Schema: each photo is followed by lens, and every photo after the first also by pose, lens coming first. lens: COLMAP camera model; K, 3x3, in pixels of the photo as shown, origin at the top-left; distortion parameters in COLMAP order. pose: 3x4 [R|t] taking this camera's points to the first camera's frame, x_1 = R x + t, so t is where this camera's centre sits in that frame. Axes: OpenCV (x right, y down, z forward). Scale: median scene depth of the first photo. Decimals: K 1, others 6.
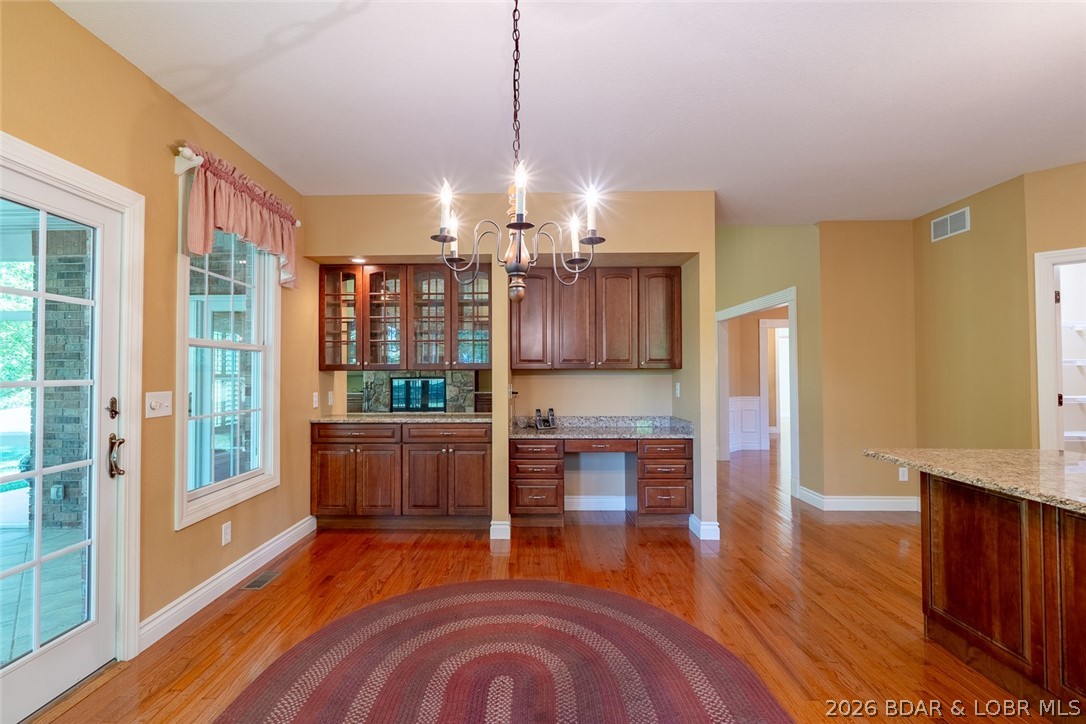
lens RADIAL K [[500.2, 0, 523.1], [0, 500.2, 363.0], [0, 0, 1]] dist [-0.001028, -0.000258]
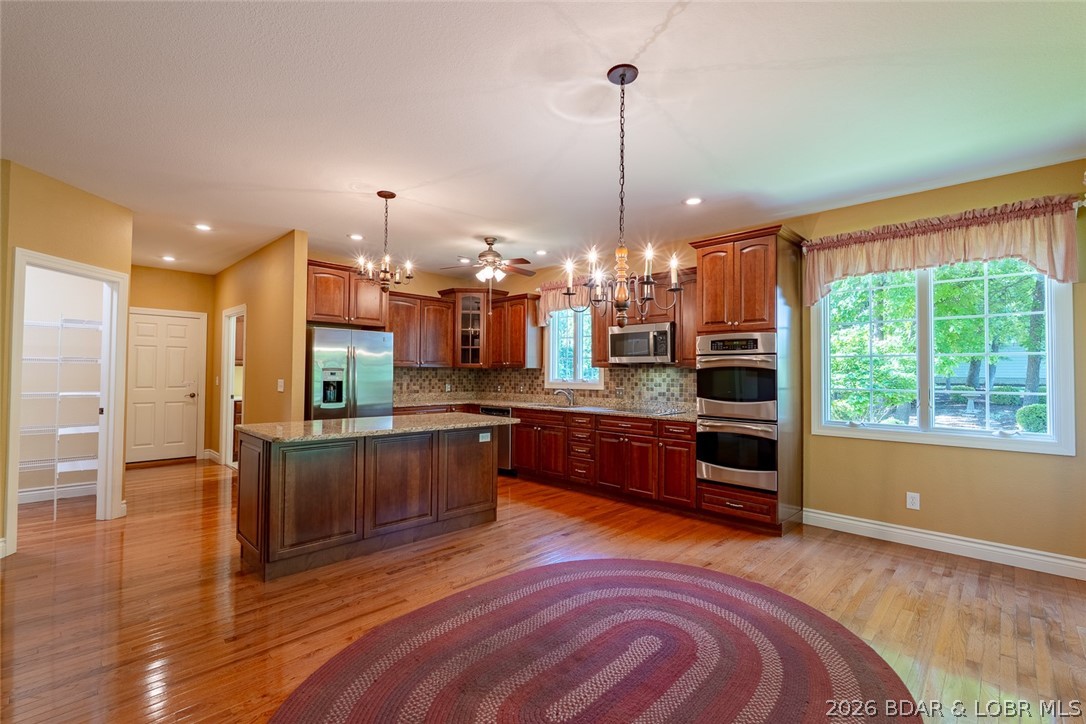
lens RADIAL K [[481.3, 0, 542.9], [0, 481.3, 363.4], [0, 0, 1]] dist [-0.001147, 0.000130]
pose [[-0.734320, 0.010570, 0.678722, -0.317733], [-0.021024, 0.999045, -0.038305, 0.018282], [-0.678478, -0.042398, -0.733396, 0.858712]]
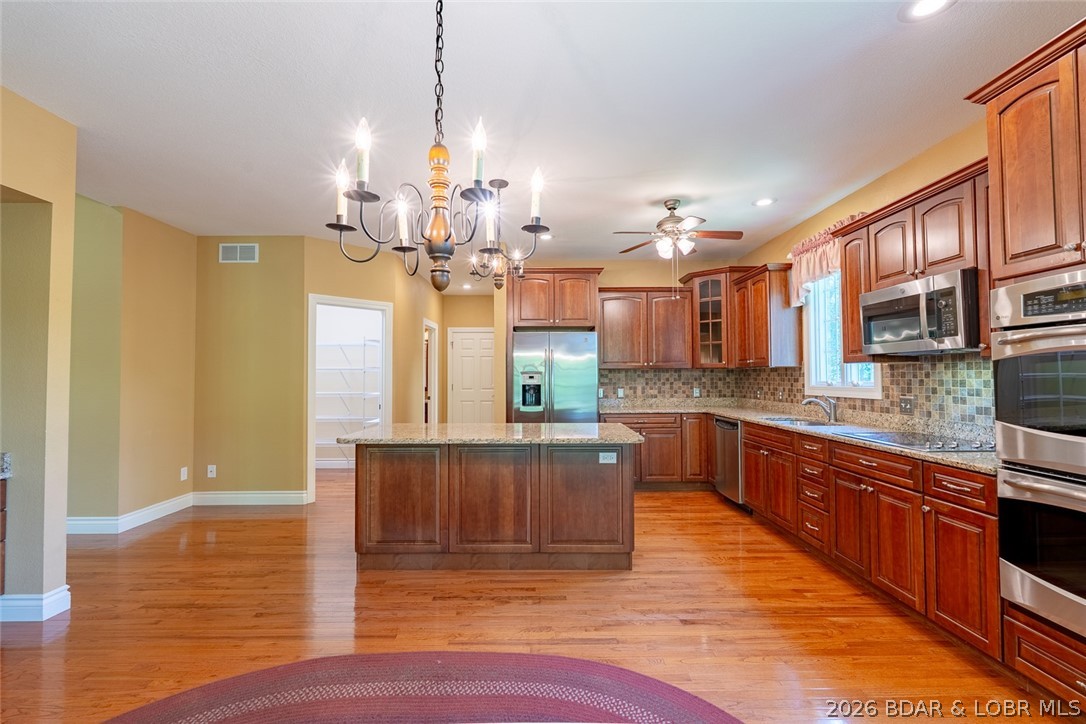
lens RADIAL K [[476.9, 0, 543.0], [0, 476.9, 362.0], [0, 0, 1]] dist [-0.003908, 0.000230]
pose [[-0.038715, 0.031190, 0.998763, -0.314154], [-0.016568, 0.999355, -0.031850, 0.008239], [-0.999113, -0.017780, -0.038173, 0.332067]]
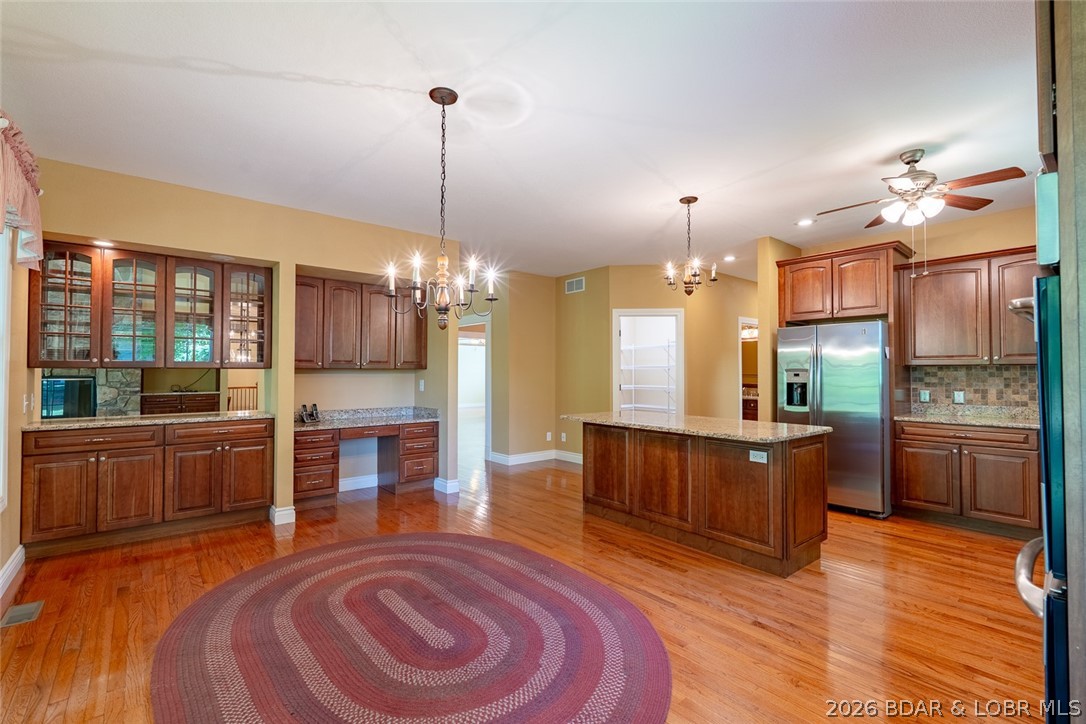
lens RADIAL K [[481.3, 0, 542.9], [0, 481.3, 363.4], [0, 0, 1]] dist [-0.001147, 0.000130]
pose [[0.748930, 0.016465, 0.662445, -0.312797], [-0.017366, 0.999836, -0.005218, -0.002398], [-0.662422, -0.007596, 0.749093, -0.152666]]
